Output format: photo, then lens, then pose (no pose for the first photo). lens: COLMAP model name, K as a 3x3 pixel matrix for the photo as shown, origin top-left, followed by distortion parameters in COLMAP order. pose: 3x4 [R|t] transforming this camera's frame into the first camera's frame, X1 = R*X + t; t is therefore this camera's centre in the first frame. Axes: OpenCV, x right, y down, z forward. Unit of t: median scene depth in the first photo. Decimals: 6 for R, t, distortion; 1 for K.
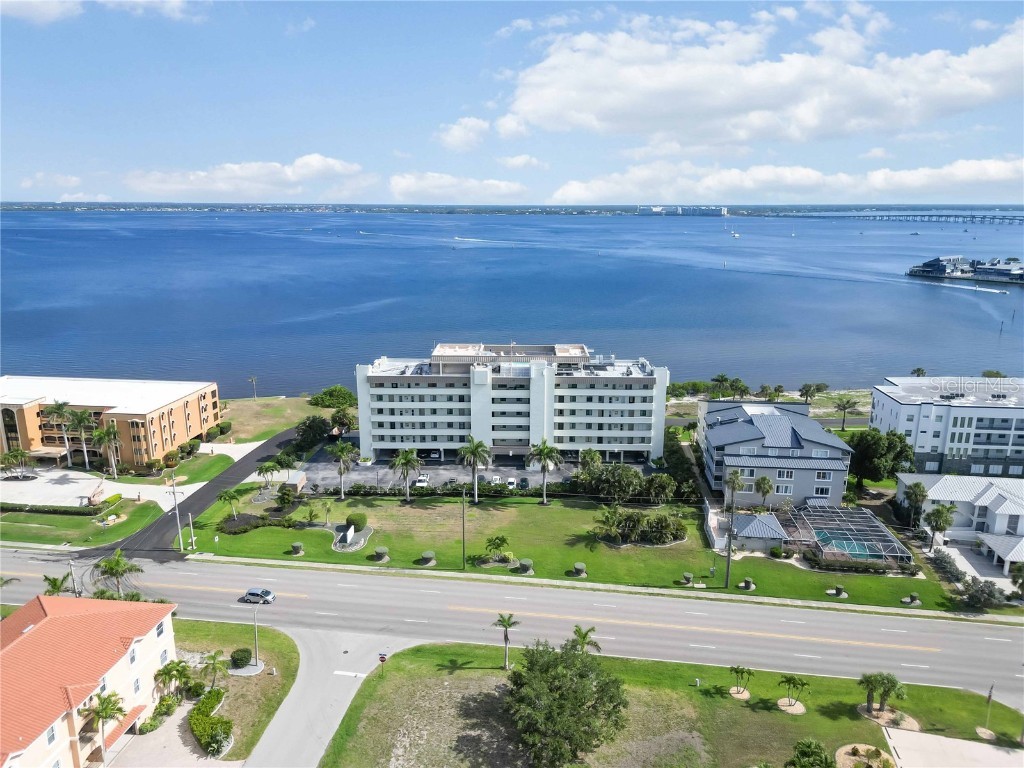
lens RADIAL K [[717.6, 0, 509.6], [0, 717.6, 382.6], [0, 0, 1]] dist [0.065281, -0.066070]
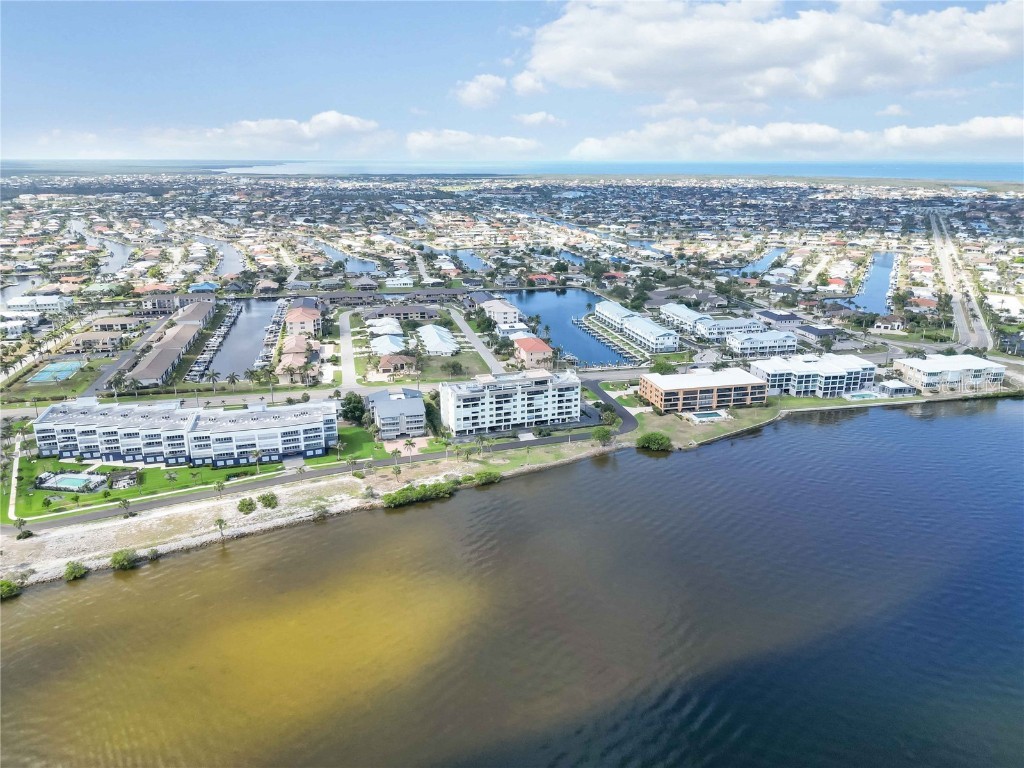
lens RADIAL K [[717.6, 0, 509.6], [0, 717.6, 382.6], [0, 0, 1]] dist [0.065281, -0.066070]
pose [[-0.938861, 0.103247, -0.328450, 0.719379], [-0.082069, 0.859367, 0.504731, -1.108028], [0.334371, 0.500828, -0.798353, 2.741576]]
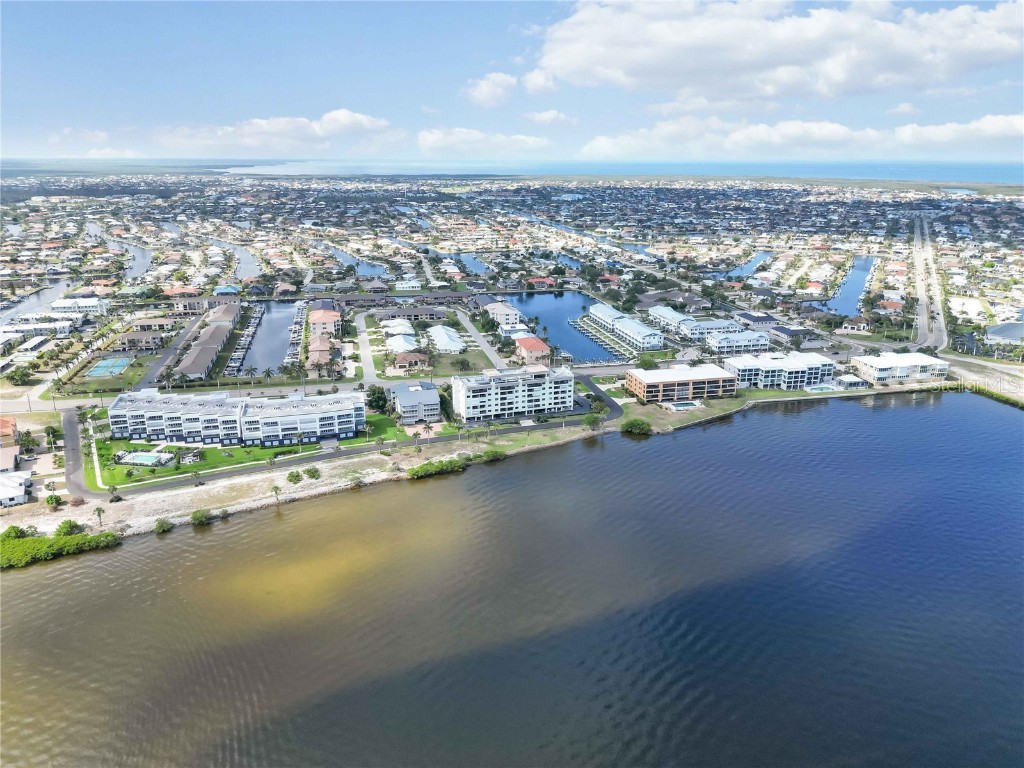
lens RADIAL K [[717.6, 0, 509.6], [0, 717.6, 382.6], [0, 0, 1]] dist [0.065281, -0.066070]
pose [[-0.938656, 0.103053, -0.329097, 0.842012], [-0.083148, 0.858521, 0.505992, -1.260940], [0.334681, 0.502316, -0.797287, 3.014506]]
